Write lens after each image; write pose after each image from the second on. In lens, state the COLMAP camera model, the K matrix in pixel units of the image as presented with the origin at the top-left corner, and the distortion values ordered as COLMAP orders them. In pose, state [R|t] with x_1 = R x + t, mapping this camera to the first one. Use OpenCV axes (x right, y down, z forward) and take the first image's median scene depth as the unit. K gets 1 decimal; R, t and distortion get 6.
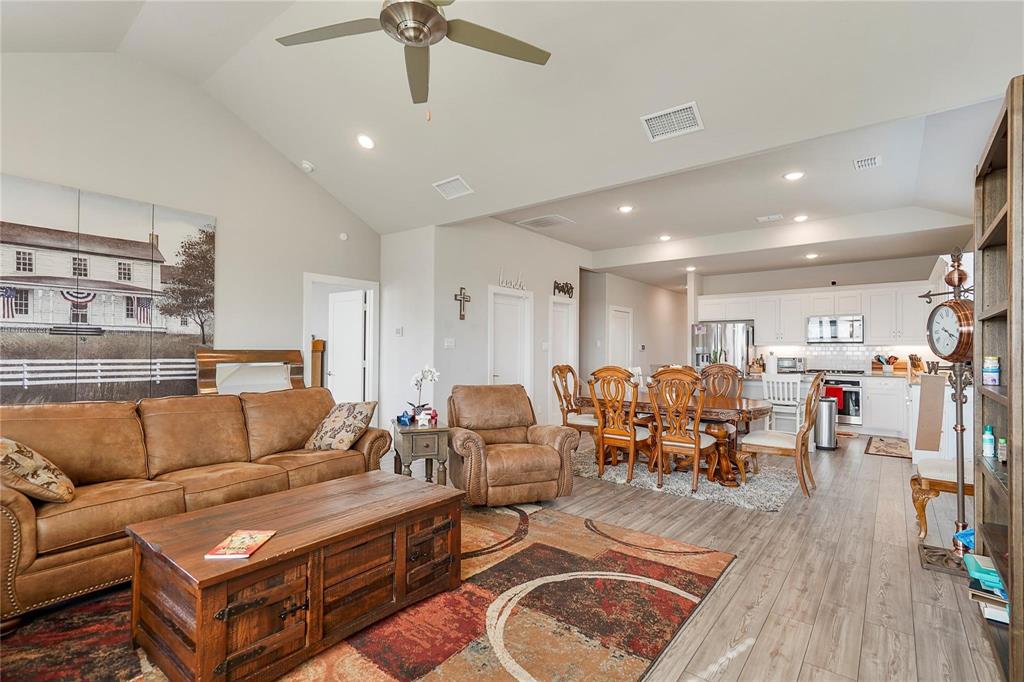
lens RADIAL K [[471.0, 0, 519.5], [0, 471.0, 348.5], [0, 0, 1]] dist [0.001365, 0.001050]
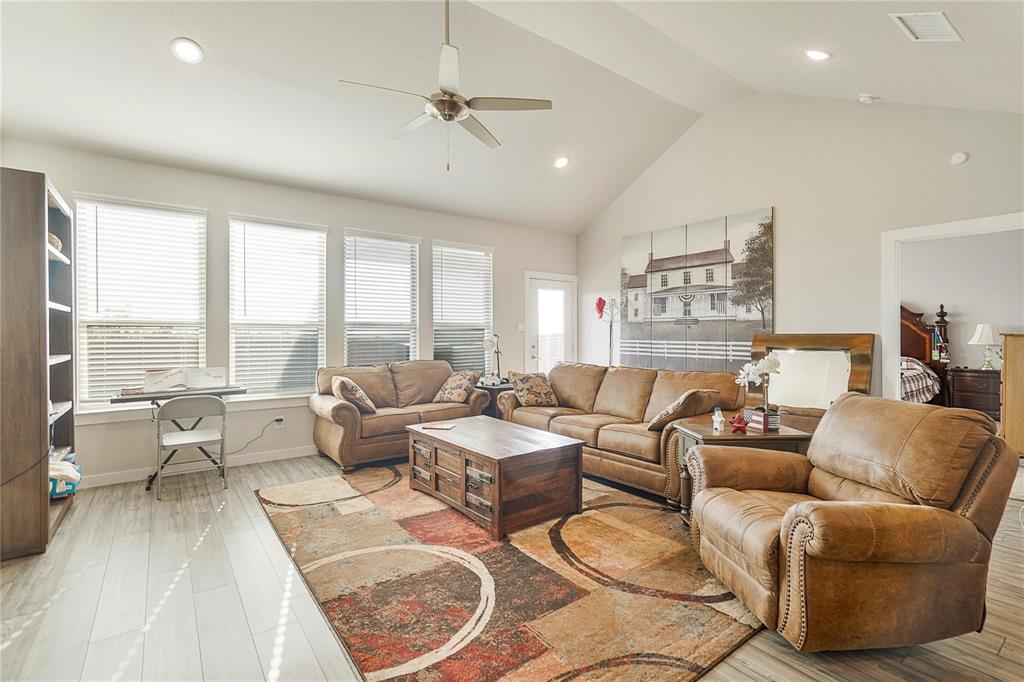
lens RADIAL K [[471.0, 0, 509.3], [0, 471.0, 337.6], [0, 0, 1]] dist [0.001365, 0.001050]
pose [[-0.262737, 0.000847, -0.964867, 0.619601], [0.005162, 0.999987, -0.000528, 0.010200], [0.964854, -0.005119, -0.262738, 0.853405]]
